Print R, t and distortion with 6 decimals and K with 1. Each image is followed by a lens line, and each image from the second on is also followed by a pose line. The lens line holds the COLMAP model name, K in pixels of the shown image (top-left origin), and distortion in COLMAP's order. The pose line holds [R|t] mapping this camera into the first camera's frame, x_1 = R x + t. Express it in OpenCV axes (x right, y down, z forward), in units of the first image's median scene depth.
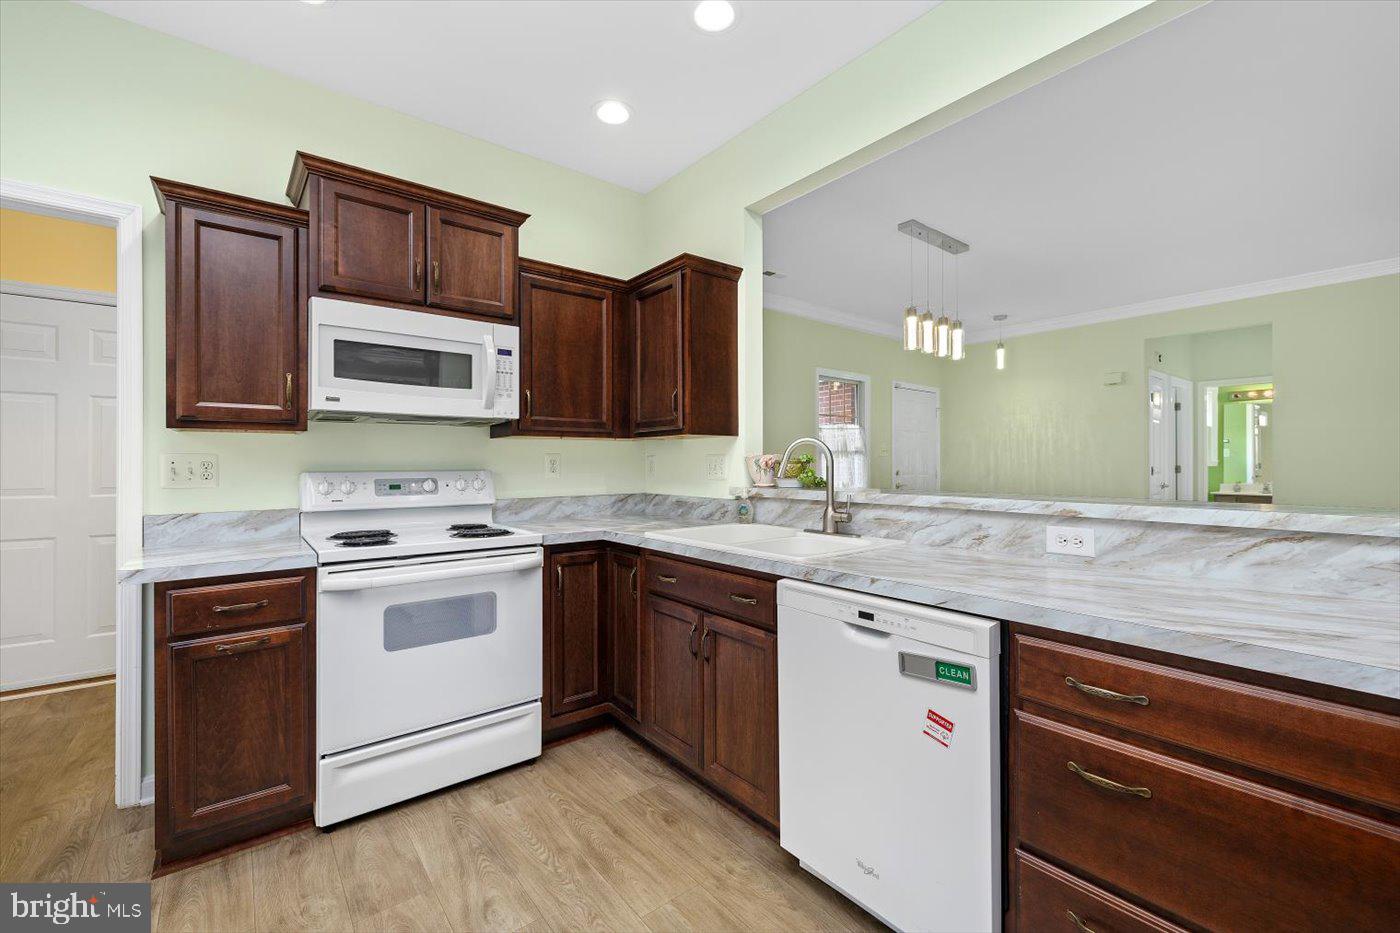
lens RADIAL K [[590.5, 0, 706.4], [0, 590.5, 459.8], [0, 0, 1]] dist [-0.000831, 0.000133]
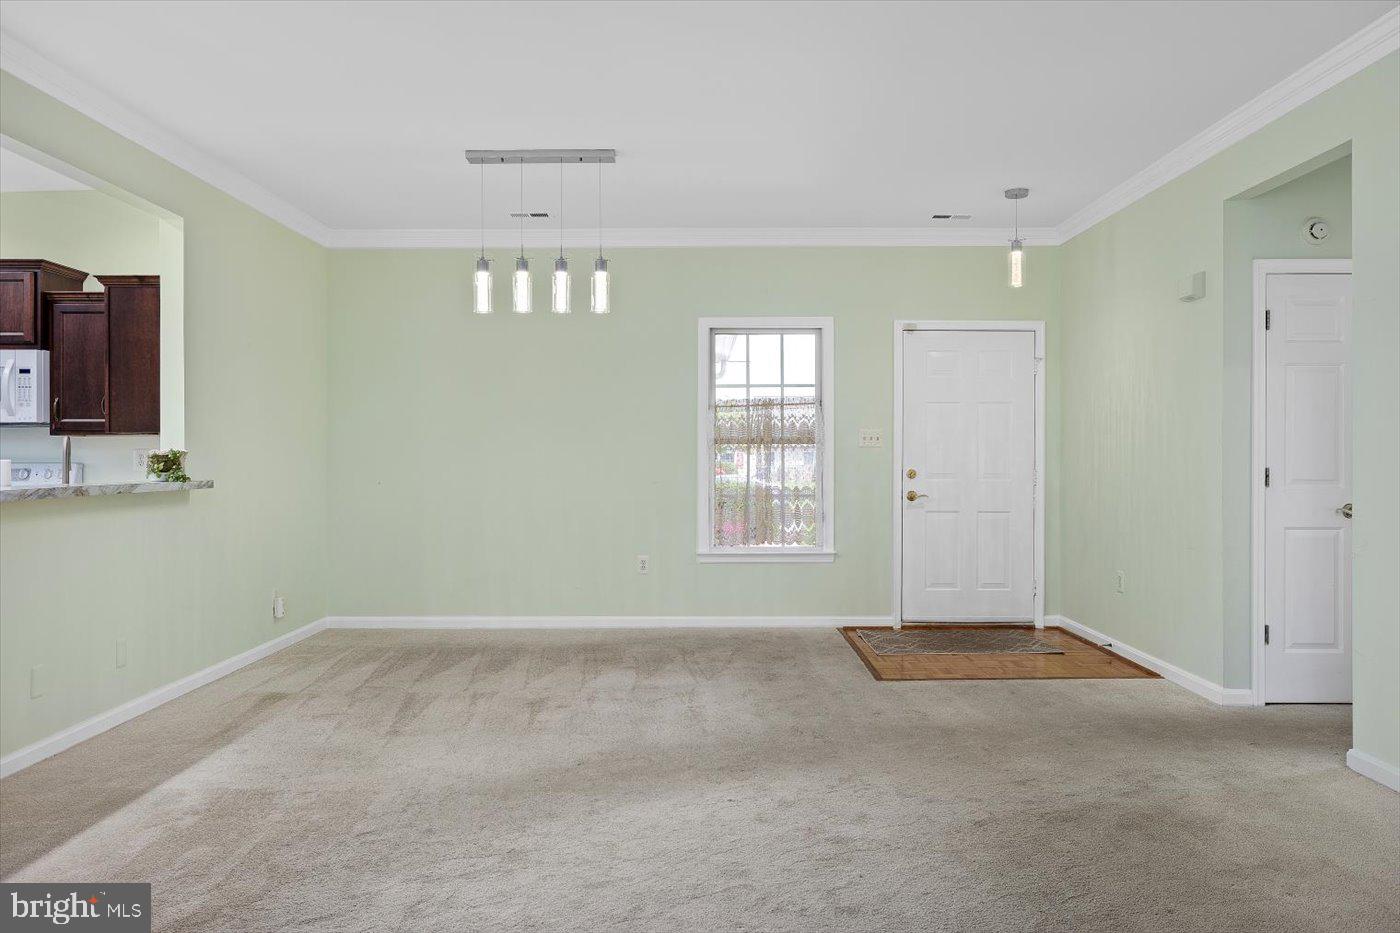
lens RADIAL K [[983.7, 0, 696.2], [0, 983.7, 458.1], [0, 0, 1]] dist [0.010229, 0.006690]
pose [[0.779232, 0.008795, -0.626673, 1.968007], [0.001105, 0.999881, 0.015407, -0.022981], [0.626734, -0.012698, 0.779130, 0.218566]]
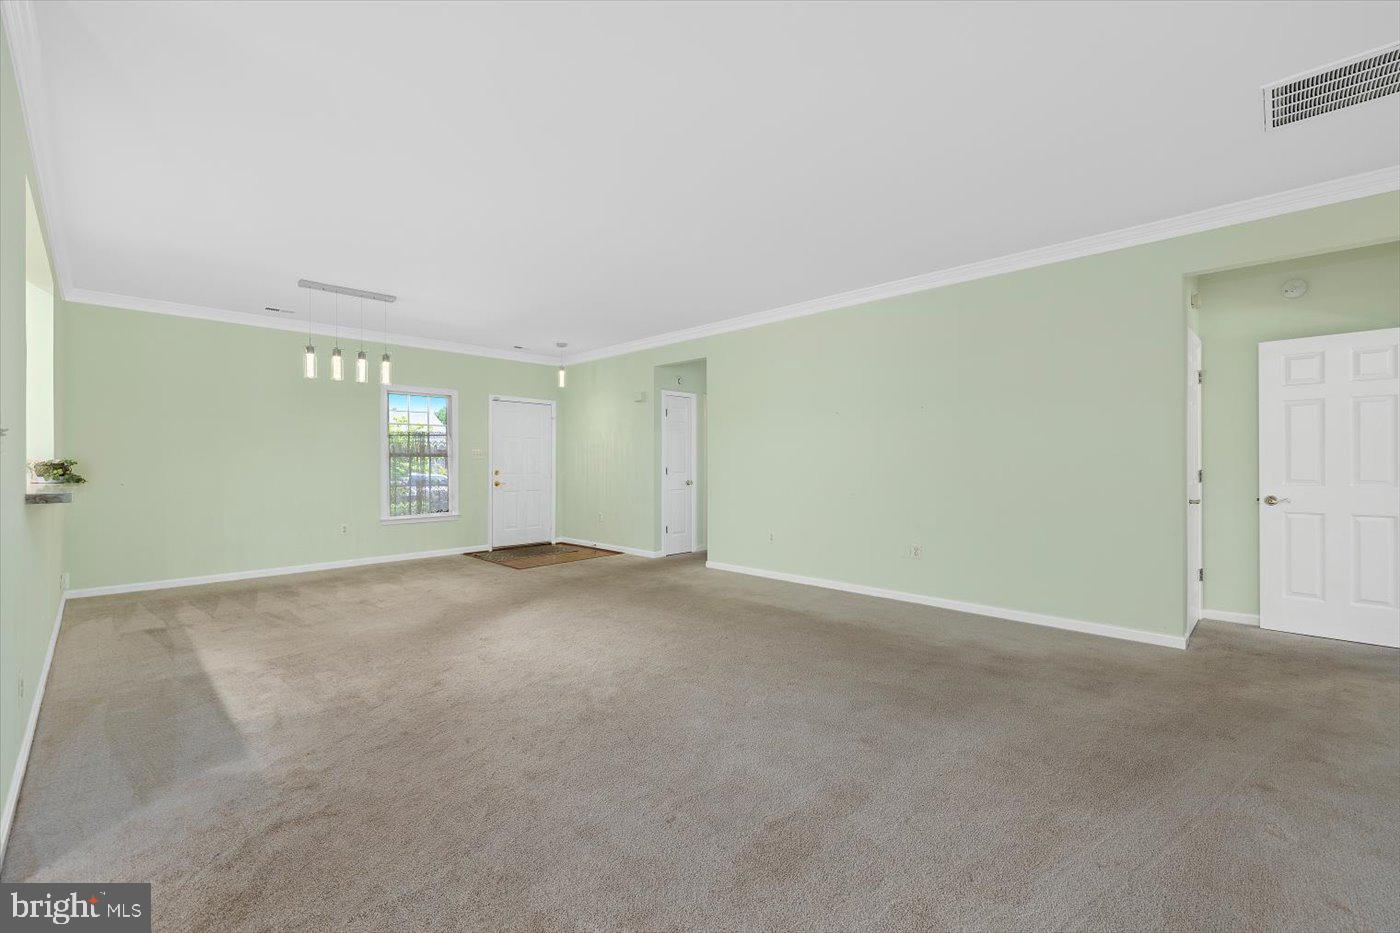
lens RADIAL K [[590.5, 0, 702.5], [0, 590.5, 462.7], [0, 0, 1]] dist [-0.000831, 0.000133]
pose [[0.992568, 0.005951, 0.121545, 1.491195], [-0.007091, 0.999935, 0.008949, -0.027822], [-0.121484, -0.009744, 0.992546, -0.578165]]
